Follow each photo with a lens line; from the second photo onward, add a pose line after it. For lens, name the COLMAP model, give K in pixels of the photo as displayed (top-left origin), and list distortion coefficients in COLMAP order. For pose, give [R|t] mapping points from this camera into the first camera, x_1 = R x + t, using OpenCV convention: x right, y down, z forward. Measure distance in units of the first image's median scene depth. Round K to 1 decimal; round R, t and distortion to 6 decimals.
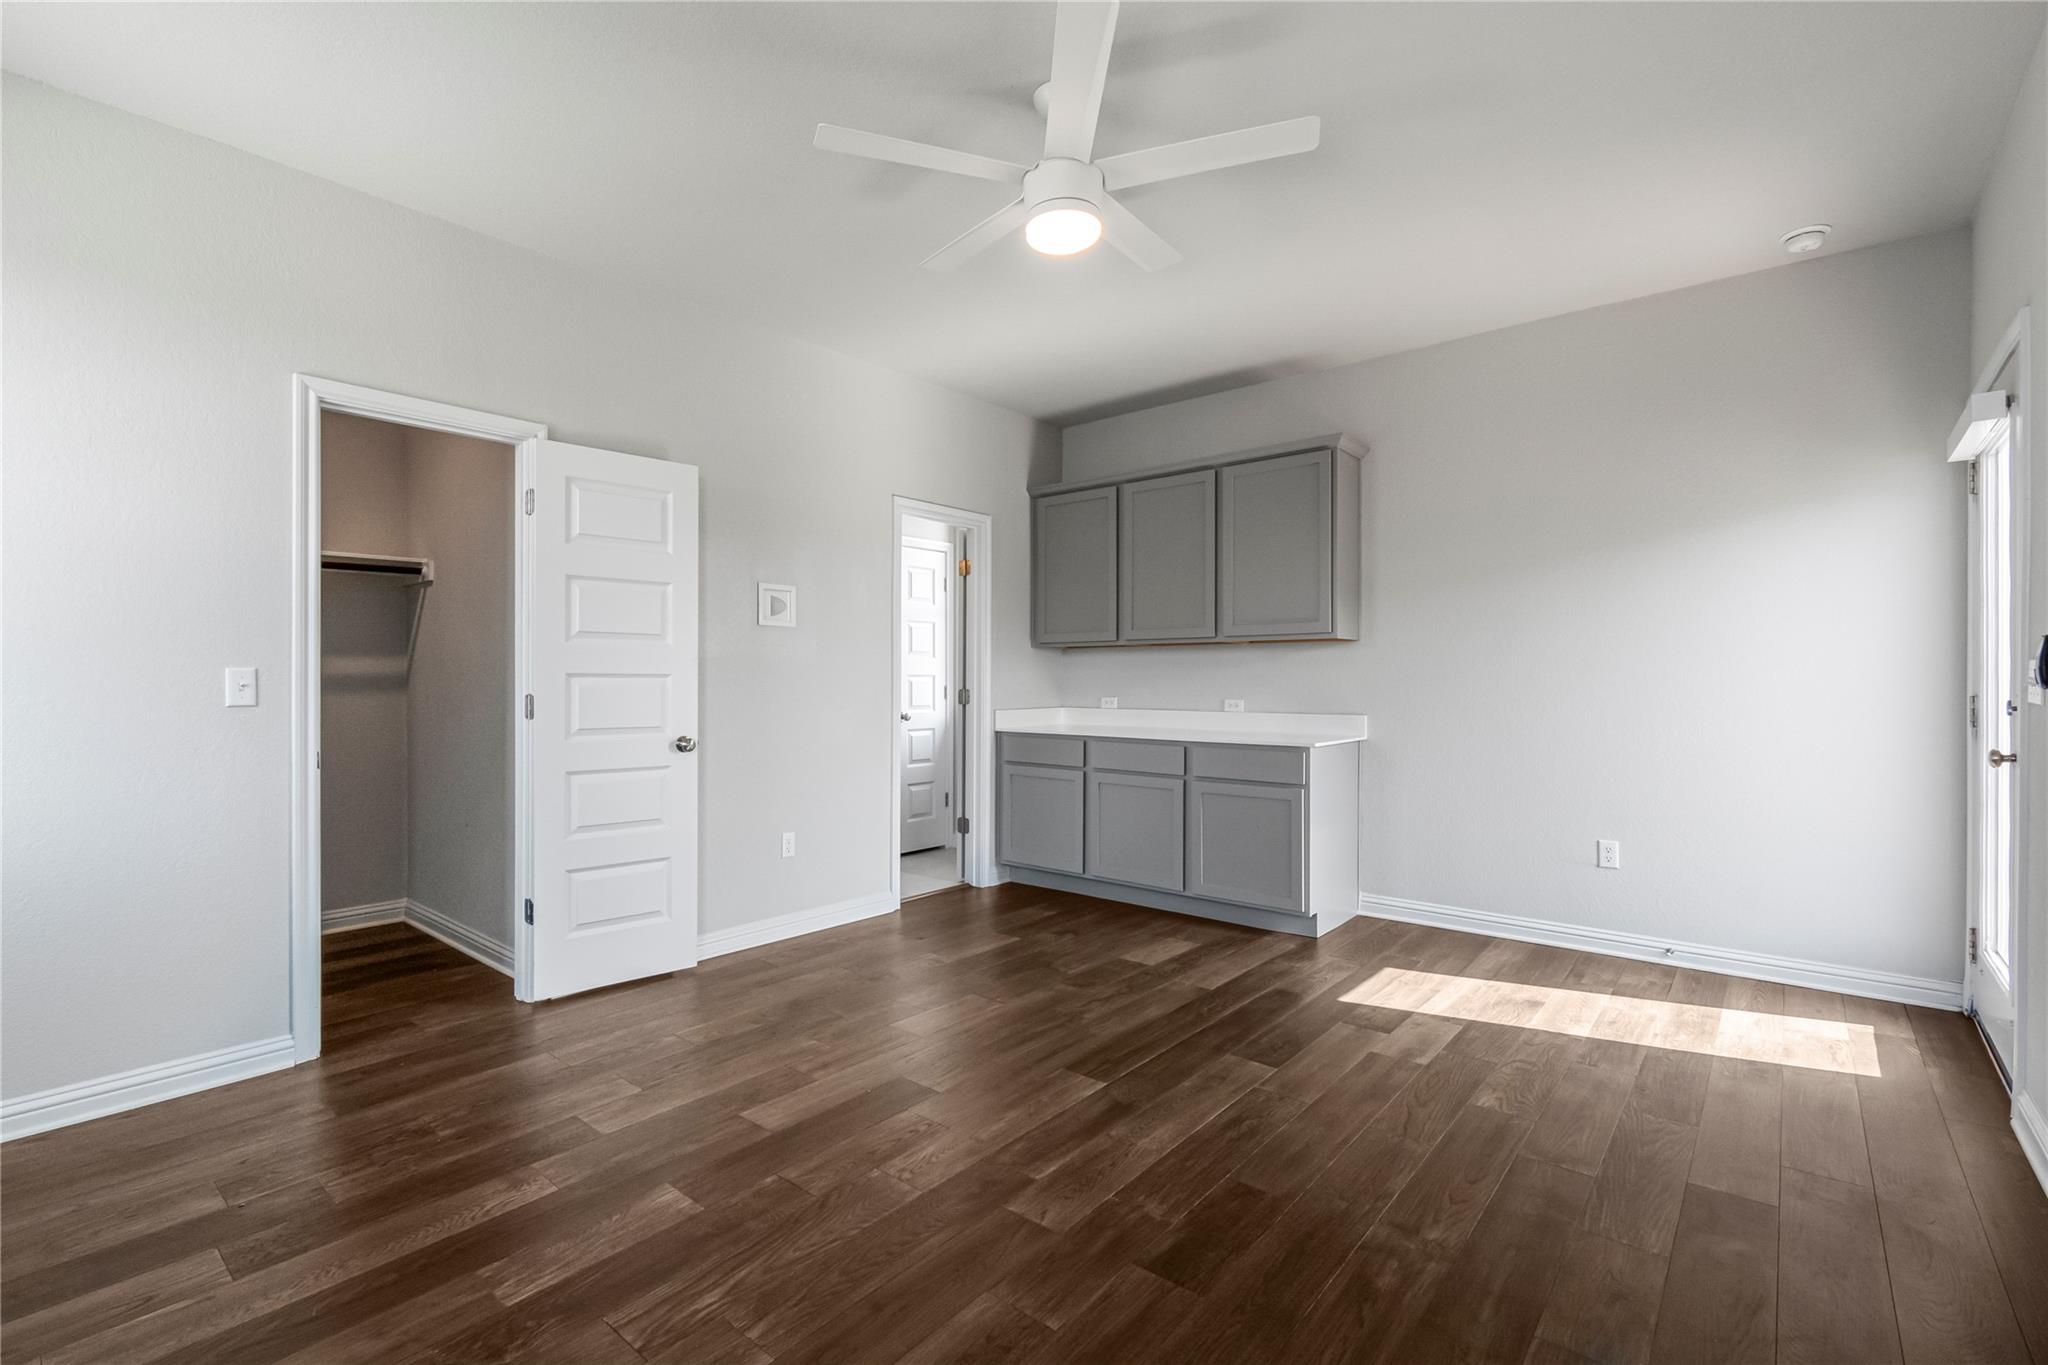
lens RADIAL K [[911.4, 0, 1023.5], [0, 911.4, 675.9], [0, 0, 1]] dist [0.001773, -0.001315]
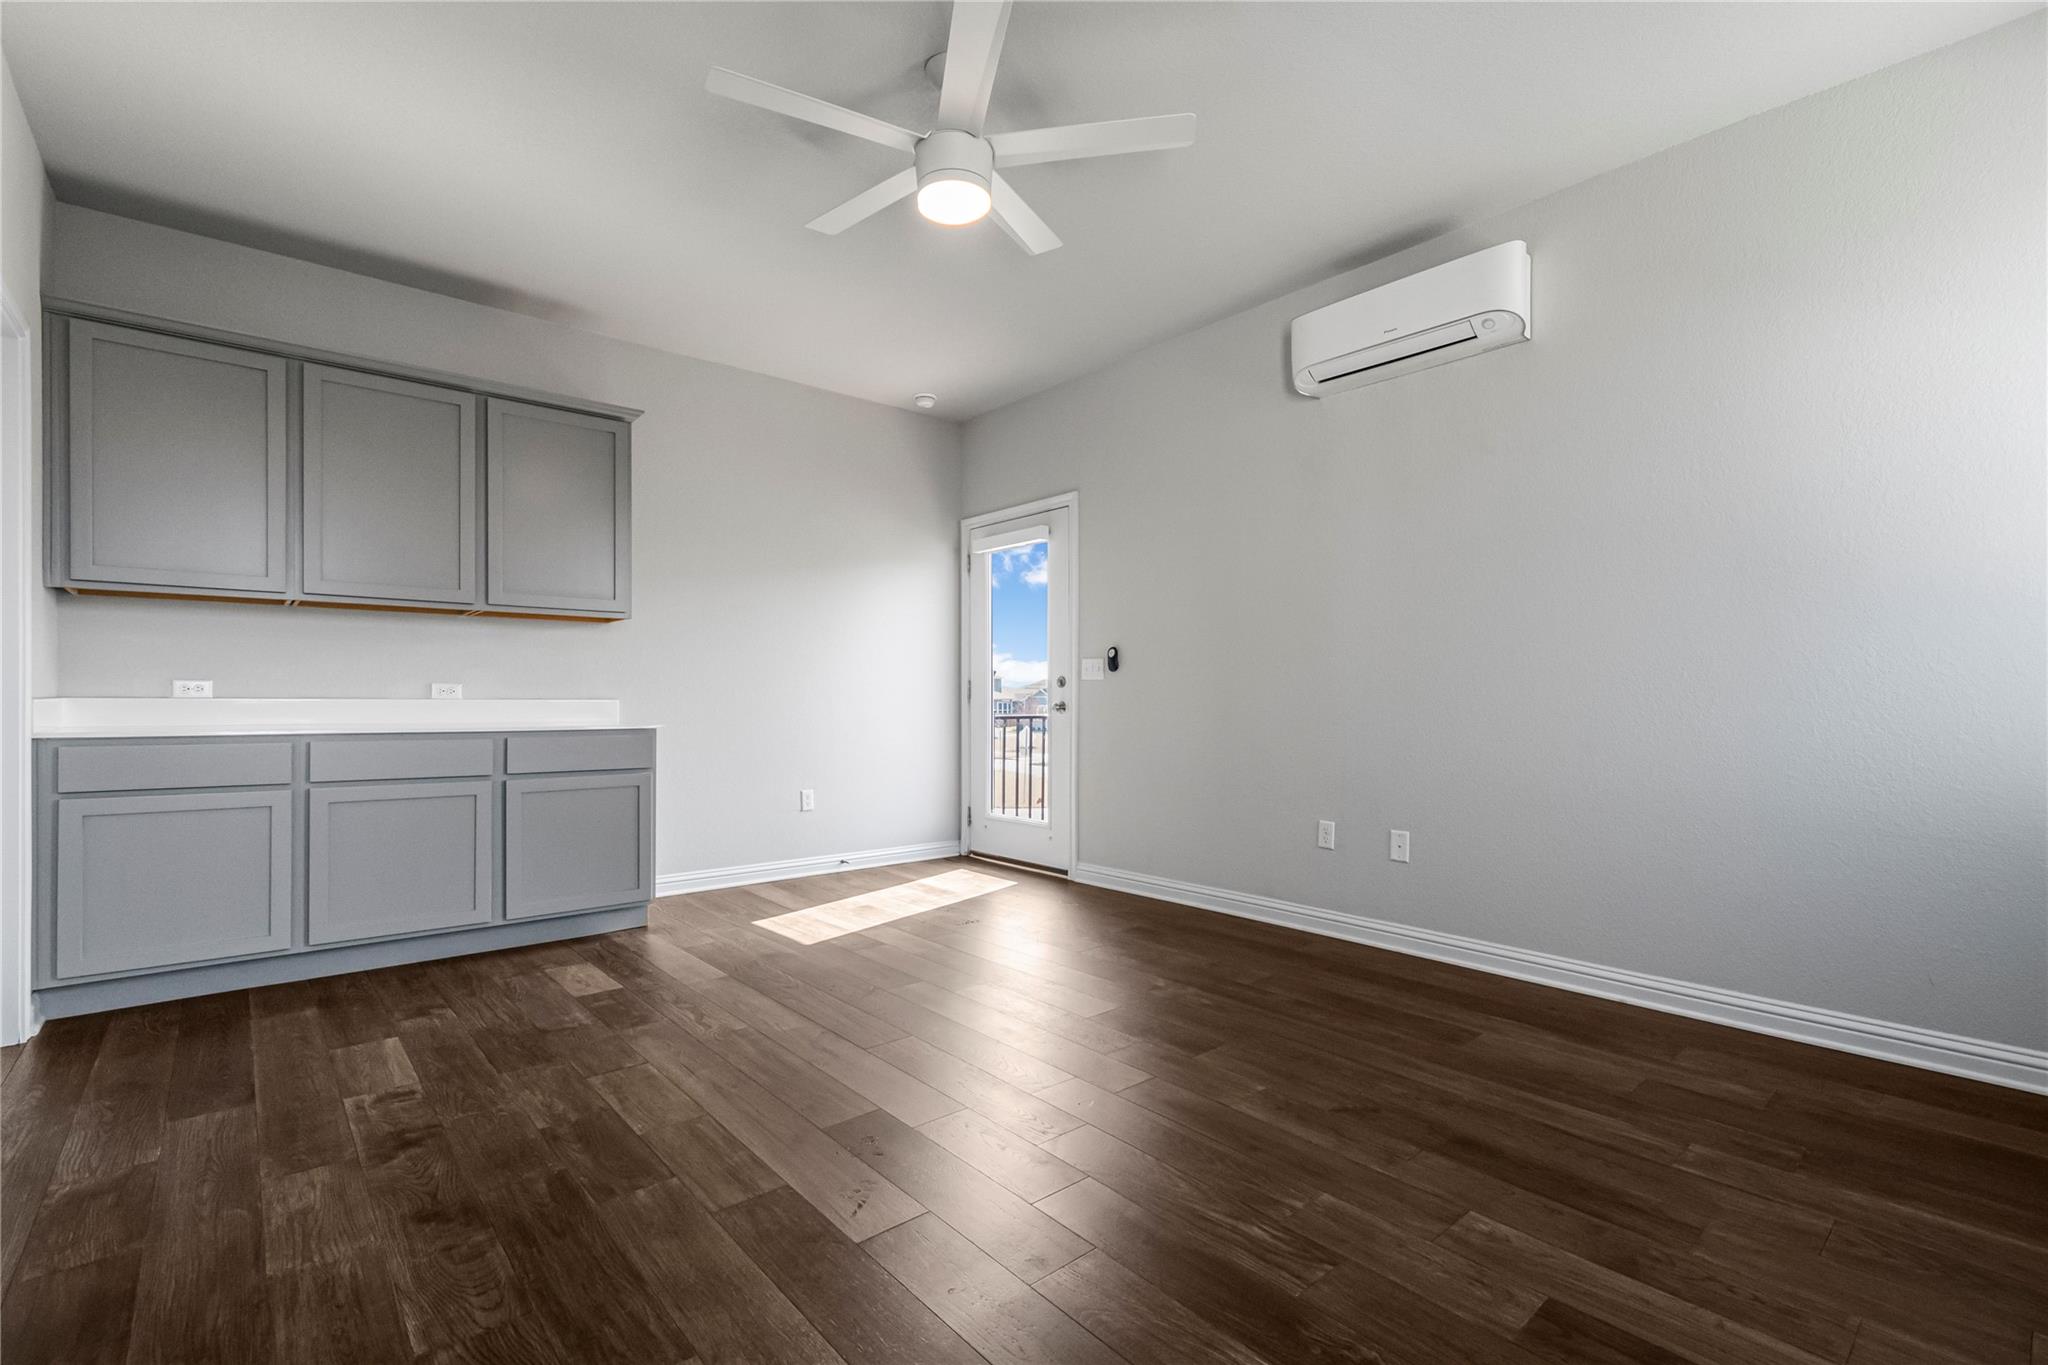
lens RADIAL K [[911.4, 0, 1013.0], [0, 911.4, 680.0], [0, 0, 1]] dist [0.001773, -0.001315]
pose [[0.172747, 0.020440, 0.984754, -0.573691], [-0.005129, 0.999790, -0.019853, 0.043734], [-0.984953, -0.001621, 0.172815, 0.453301]]
